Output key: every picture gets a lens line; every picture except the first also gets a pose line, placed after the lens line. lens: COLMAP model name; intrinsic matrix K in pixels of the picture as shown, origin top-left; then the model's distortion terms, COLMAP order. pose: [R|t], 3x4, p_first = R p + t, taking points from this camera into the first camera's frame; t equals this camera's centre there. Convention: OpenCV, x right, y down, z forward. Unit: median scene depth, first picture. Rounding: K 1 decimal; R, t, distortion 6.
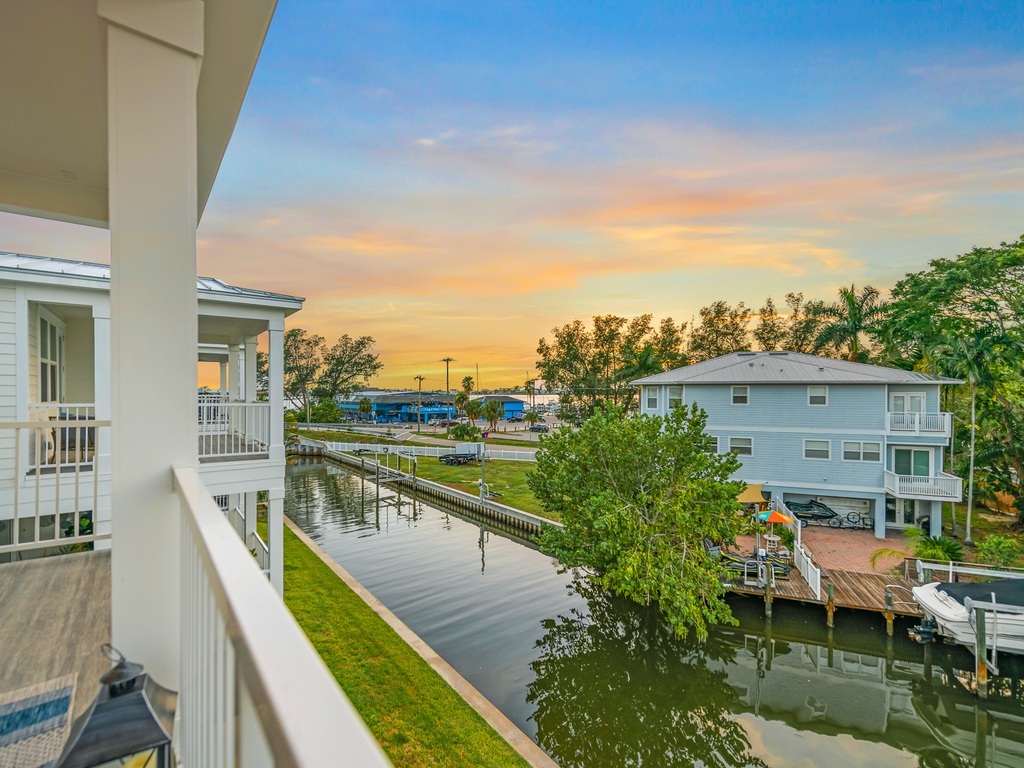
lens RADIAL K [[466.9, 0, 517.9], [0, 466.9, 395.9], [0, 0, 1]] dist [0.009258, -0.002270]
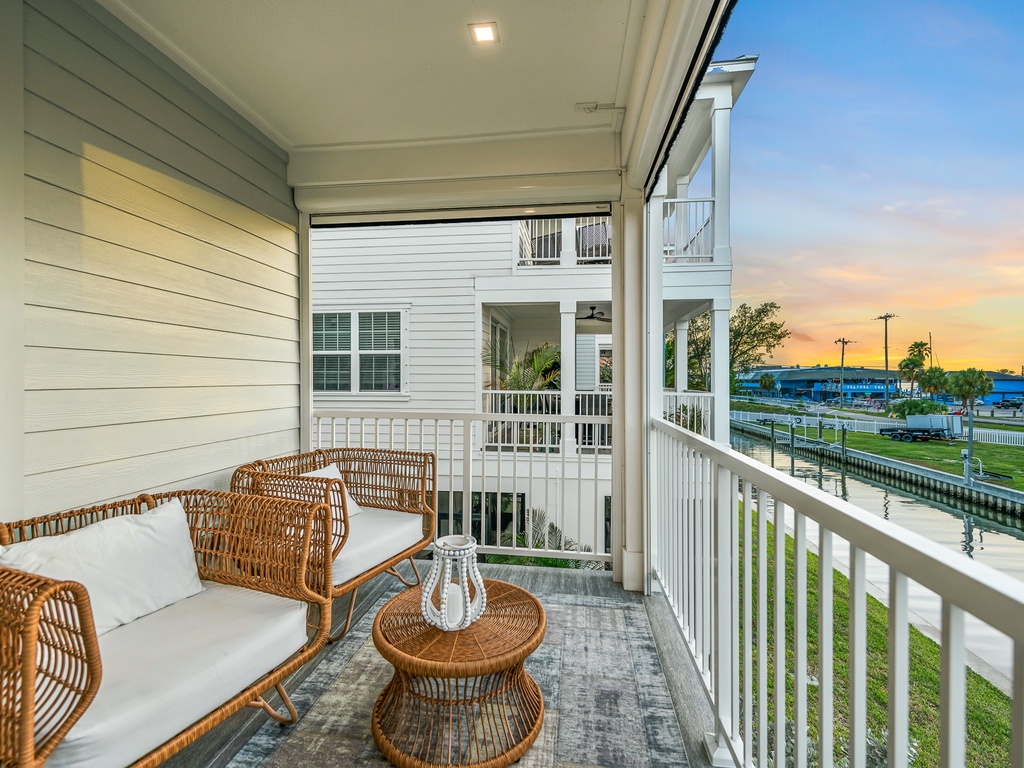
lens RADIAL K [[466.9, 0, 504.8], [0, 466.9, 379.1], [0, 0, 1]] dist [0.009258, -0.002270]
pose [[0.681967, -0.005755, -0.731360, -0.021087], [-0.001002, 0.999961, -0.008802, 0.048412], [0.731382, 0.006736, 0.681934, 0.021174]]
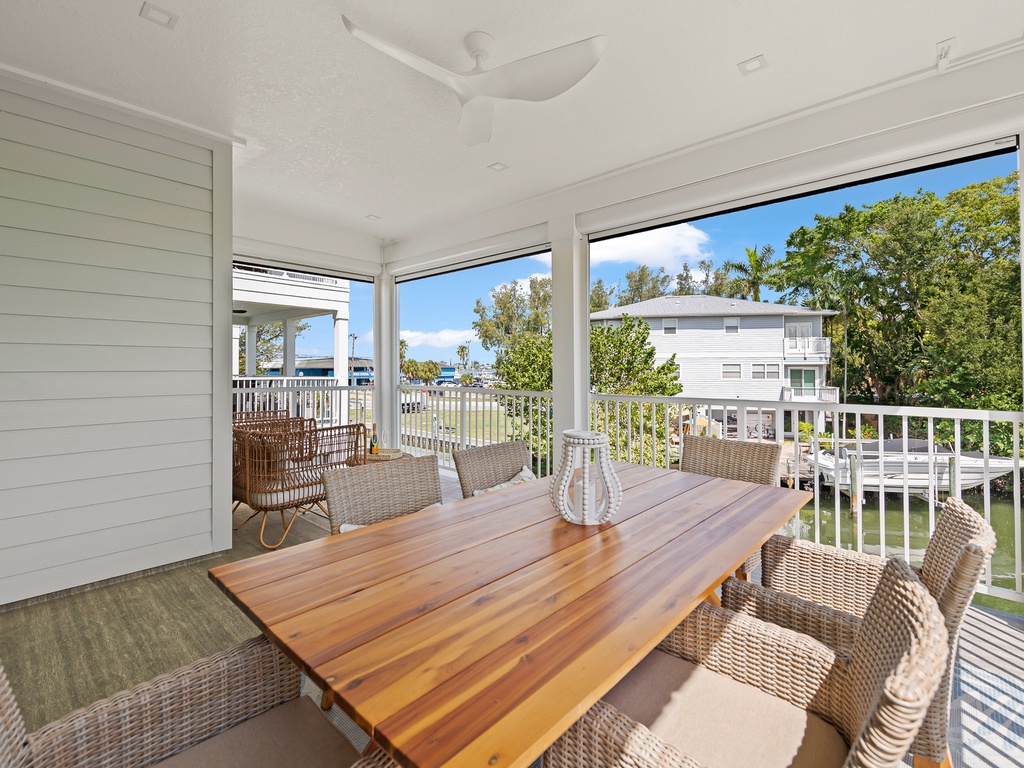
lens RADIAL K [[466.9, 0, 523.5], [0, 466.9, 367.1], [0, 0, 1]] dist [0.009258, -0.002270]
pose [[0.985768, -0.006457, 0.167990, -0.036158], [0.007763, 0.999945, -0.007119, 0.049082], [-0.167935, 0.008322, 0.985763, -0.035217]]
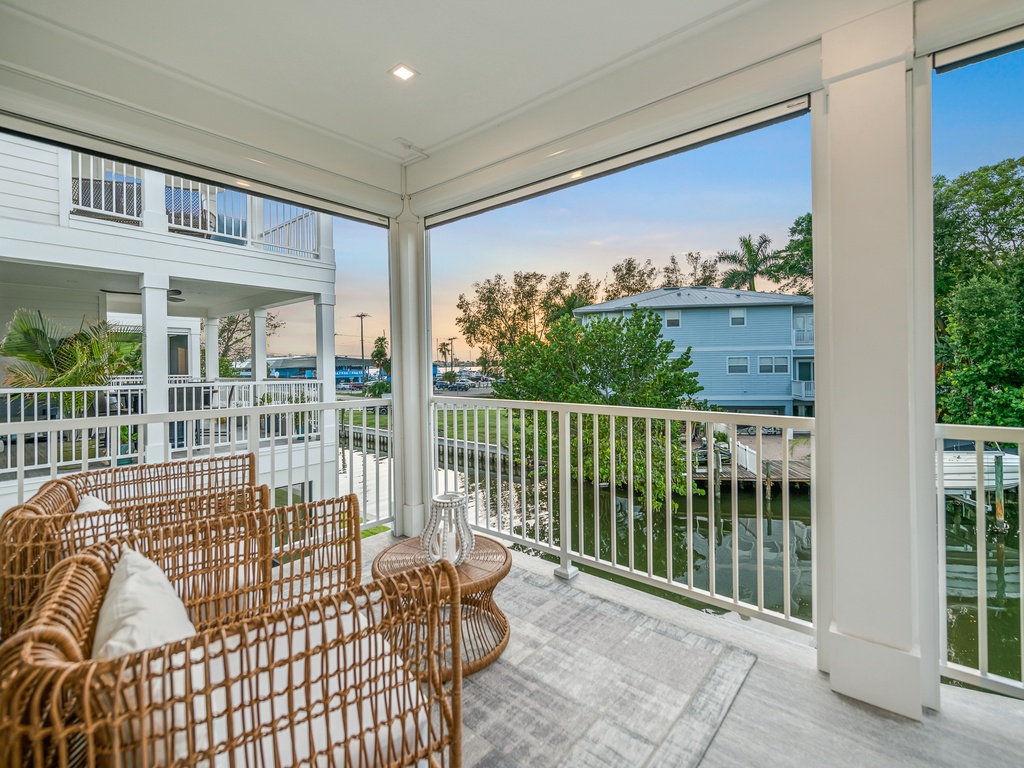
lens RADIAL K [[466.9, 0, 519.1], [0, 466.9, 365.9], [0, 0, 1]] dist [0.009258, -0.002270]
pose [[0.979639, -0.020697, 0.199695, -0.045583], [0.021341, 0.999772, -0.001073, 0.048274], [-0.199627, 0.005313, 0.979858, 0.002003]]
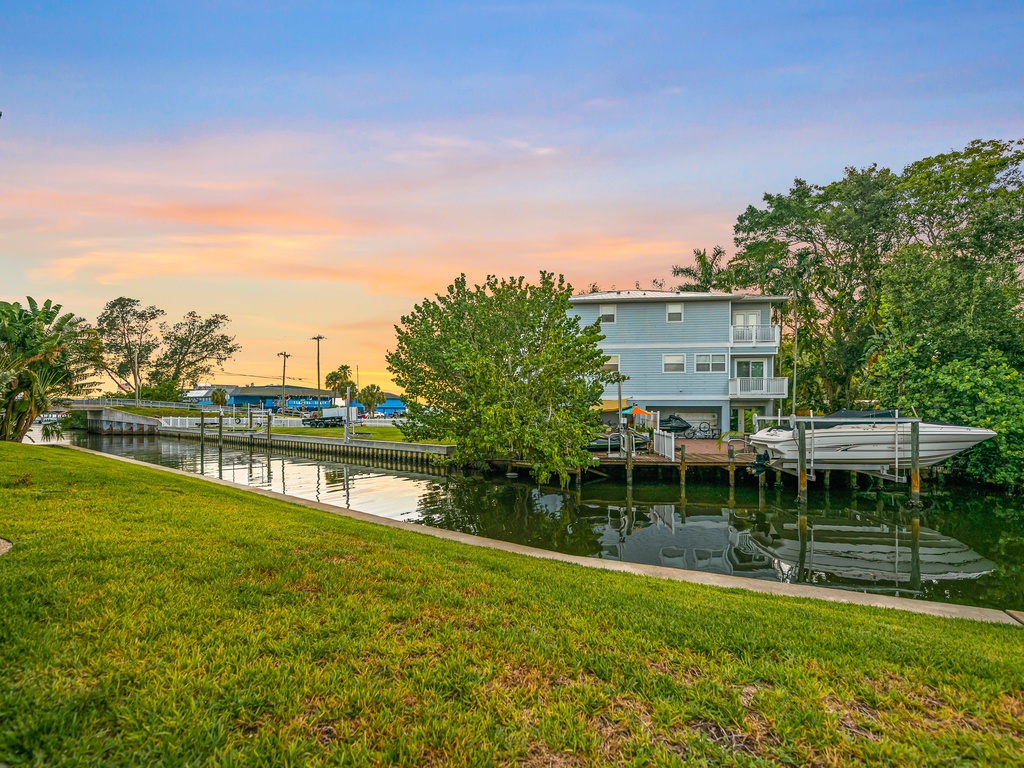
lens RADIAL K [[466.9, 0, 521.2], [0, 466.9, 414.7], [0, 0, 1]] dist [0.009258, -0.002270]
pose [[0.970974, -0.007592, 0.239063, 0.021136], [0.006123, 0.999958, 0.006885, 0.100796], [-0.239105, -0.005221, 0.970980, 0.023734]]
